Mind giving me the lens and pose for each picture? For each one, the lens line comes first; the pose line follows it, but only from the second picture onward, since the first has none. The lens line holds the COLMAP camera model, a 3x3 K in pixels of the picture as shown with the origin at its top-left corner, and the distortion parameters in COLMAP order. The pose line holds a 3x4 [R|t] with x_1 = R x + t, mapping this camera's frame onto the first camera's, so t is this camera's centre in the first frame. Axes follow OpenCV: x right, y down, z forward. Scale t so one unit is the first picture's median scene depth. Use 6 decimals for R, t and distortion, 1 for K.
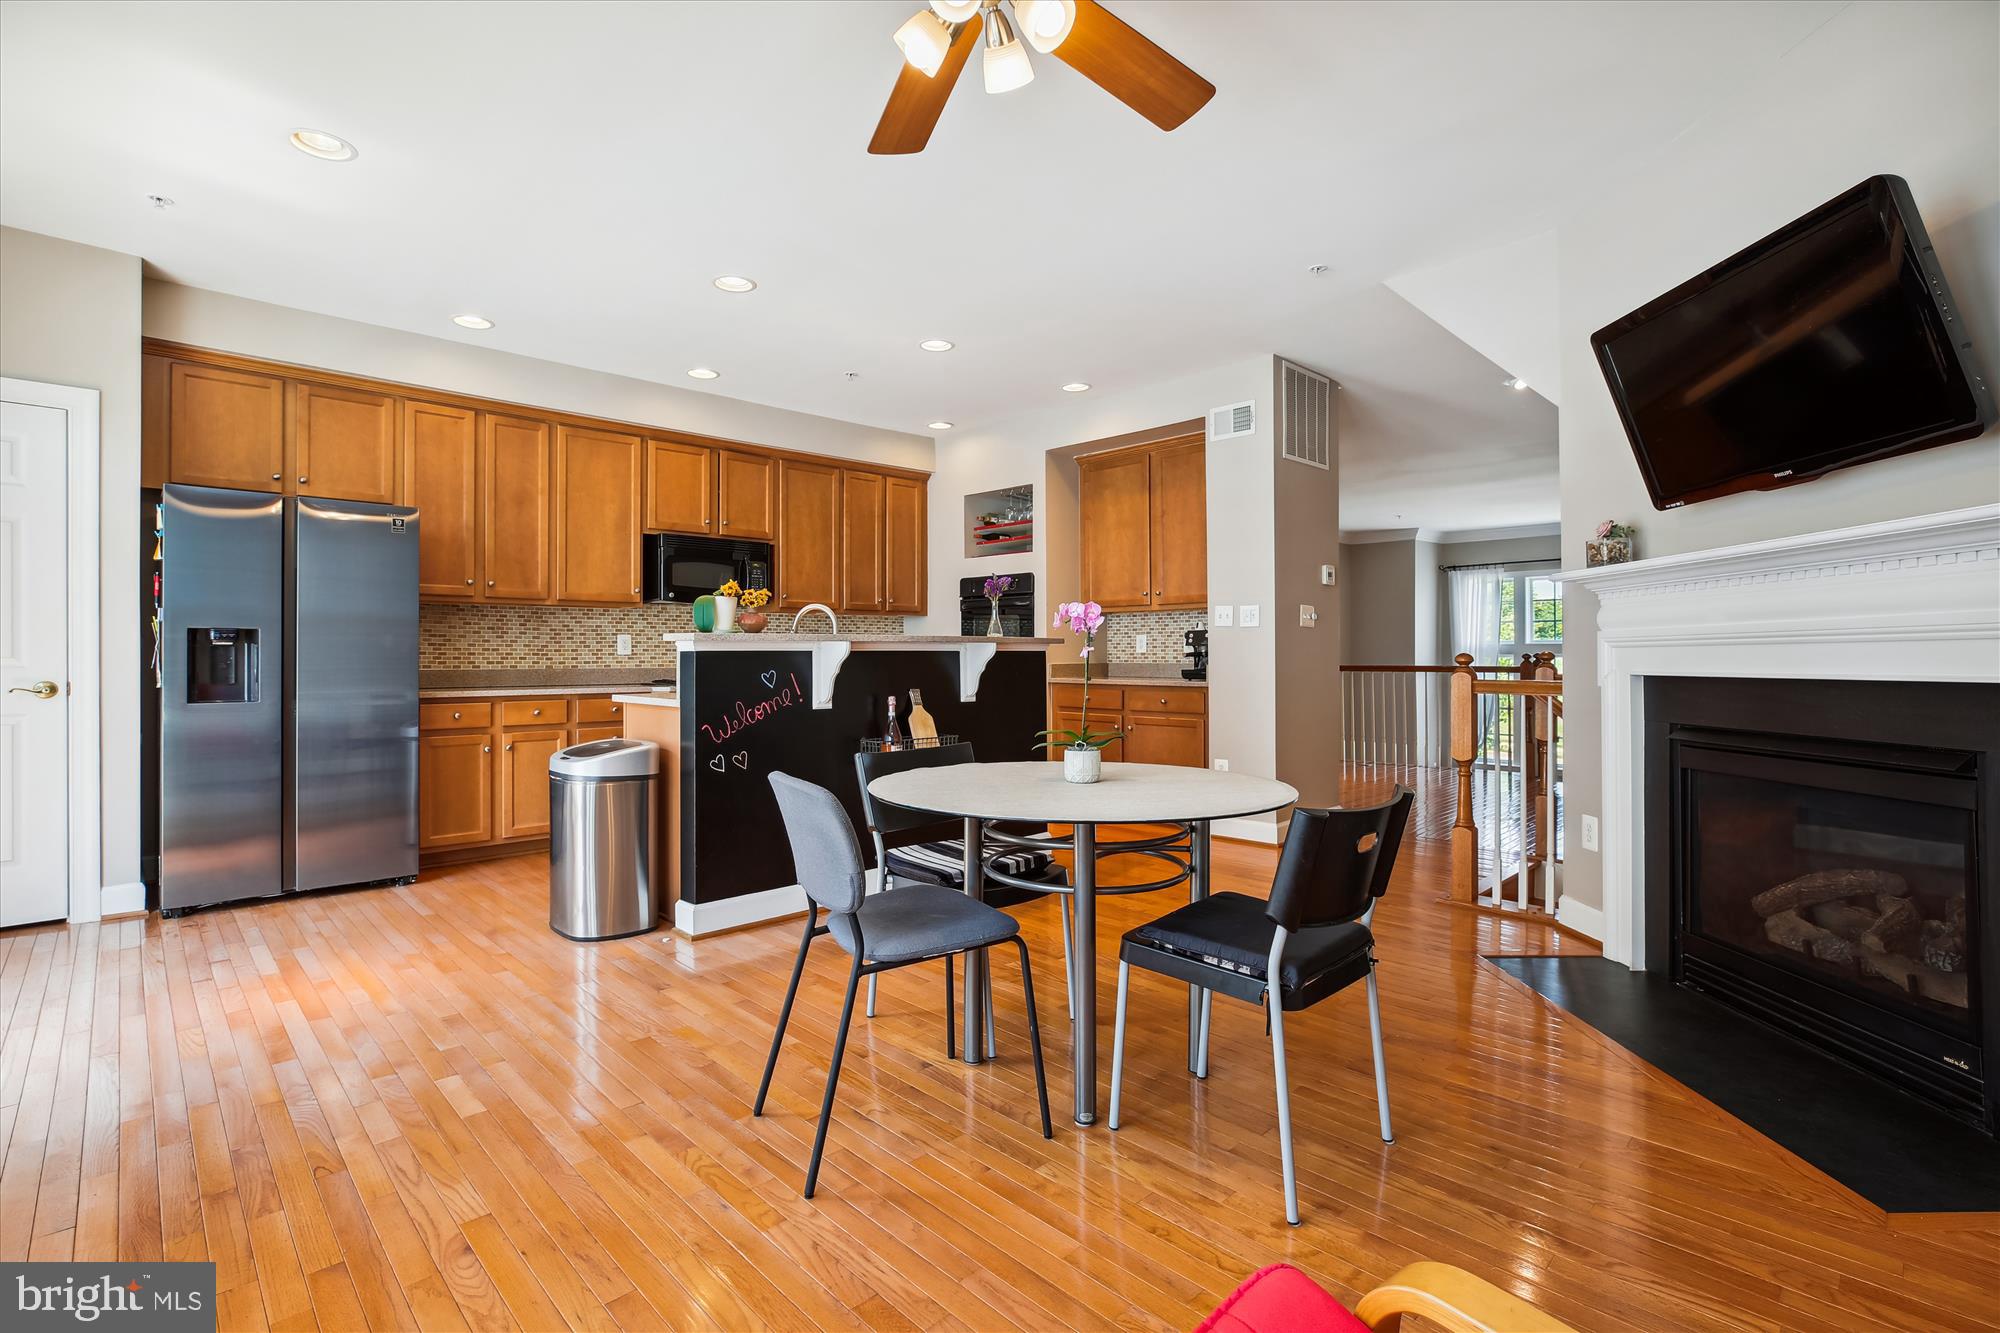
lens RADIAL K [[931.9, 0, 1002.8], [0, 931.9, 661.7], [0, 0, 1]] dist [-0.040223, 0.013954]
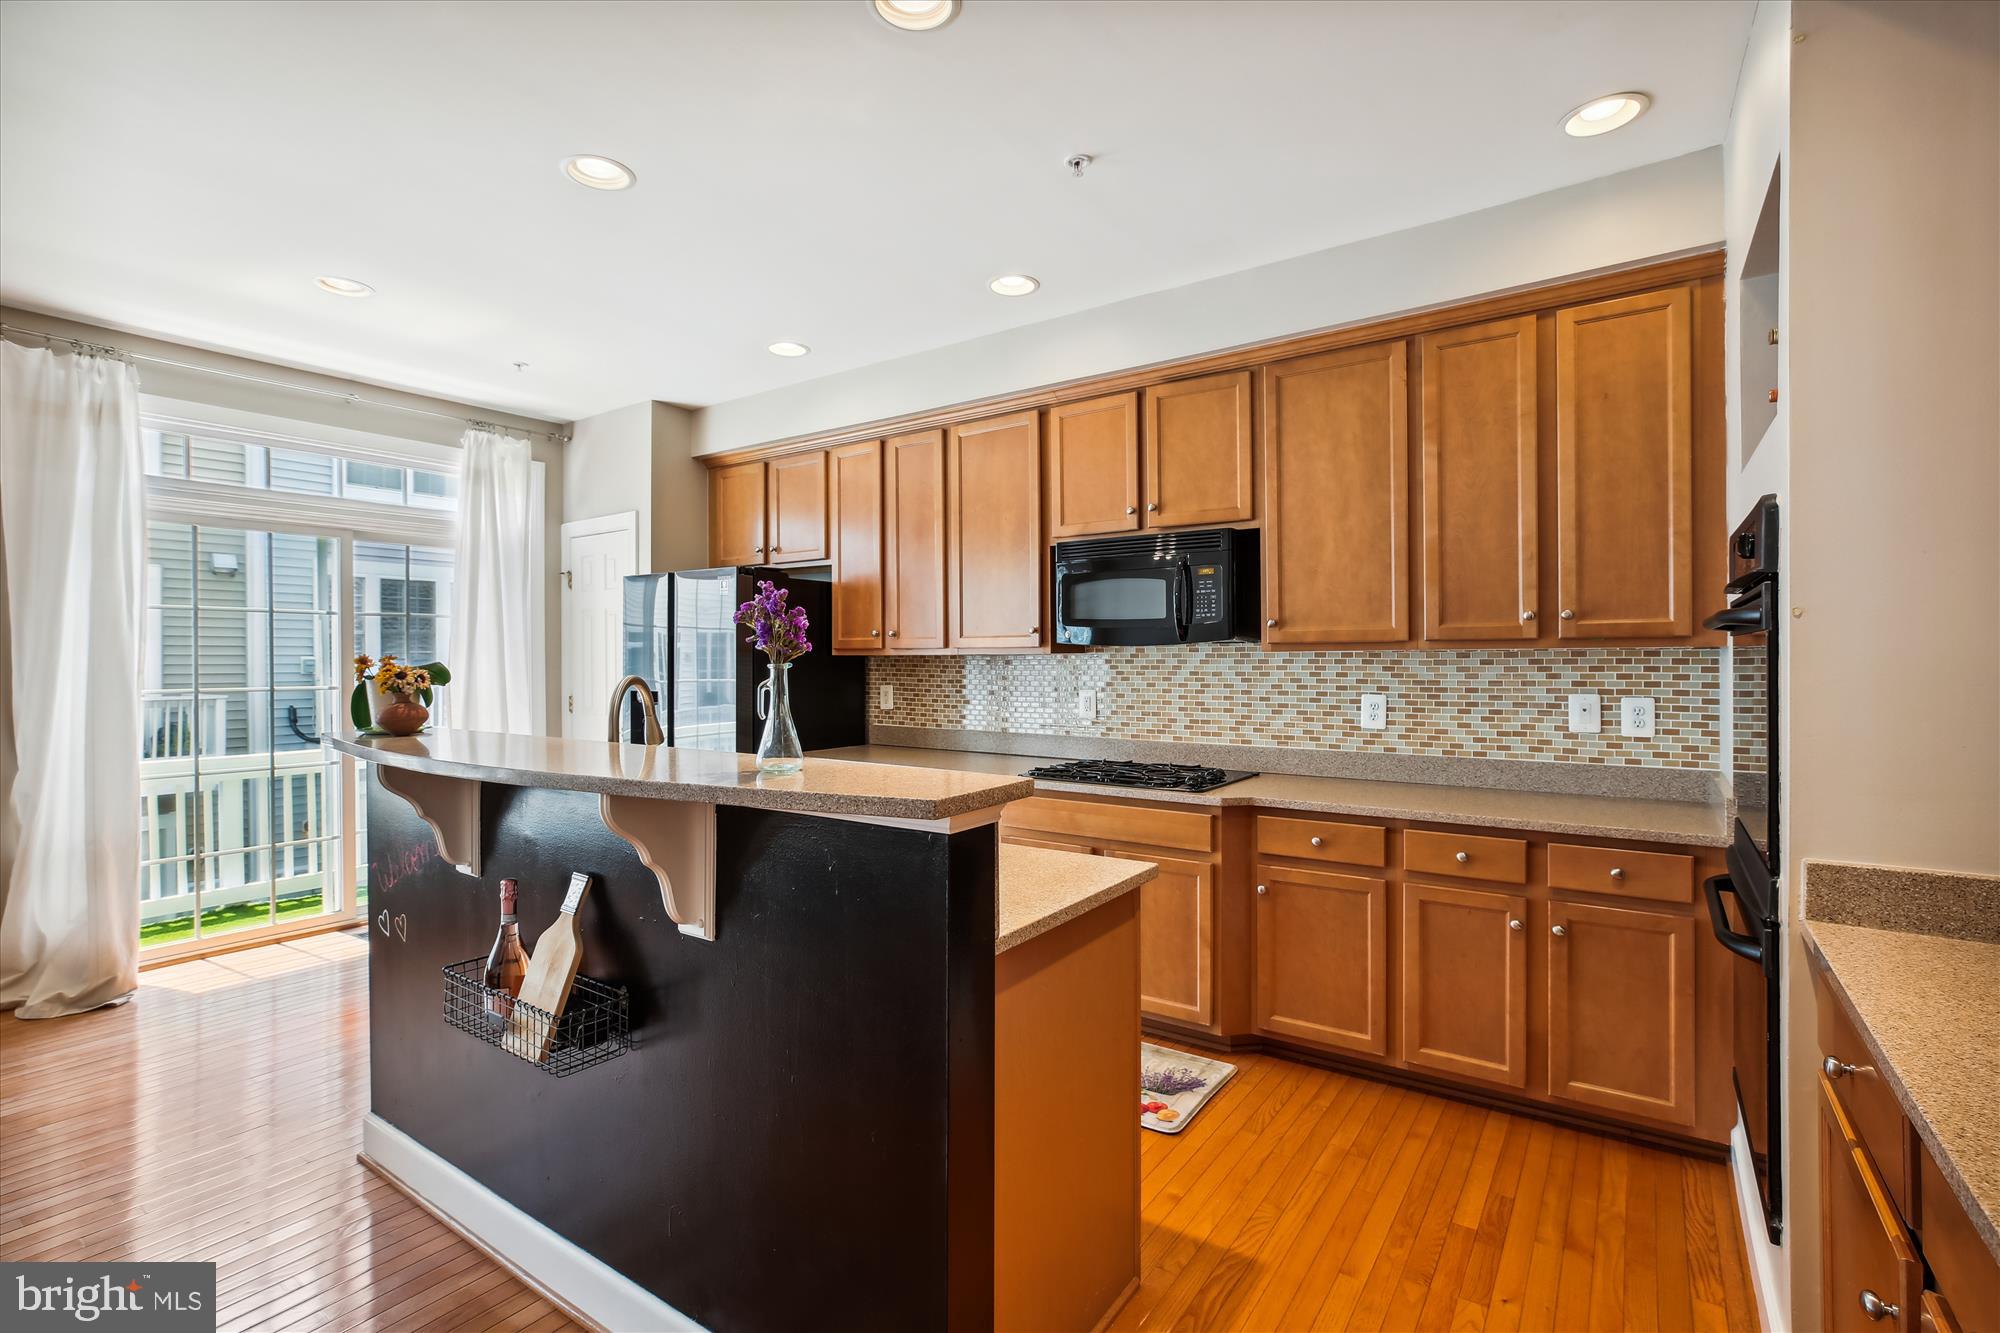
lens RADIAL K [[916.0, 0, 1009.3], [0, 916.0, 664.9], [0, 0, 1]] dist [-0.002181, 0.001355]
pose [[0.181494, 0.007228, -0.983365, 0.295339], [-0.004716, 0.999968, 0.006480, -0.057283], [0.983381, 0.003461, 0.181523, 0.891433]]
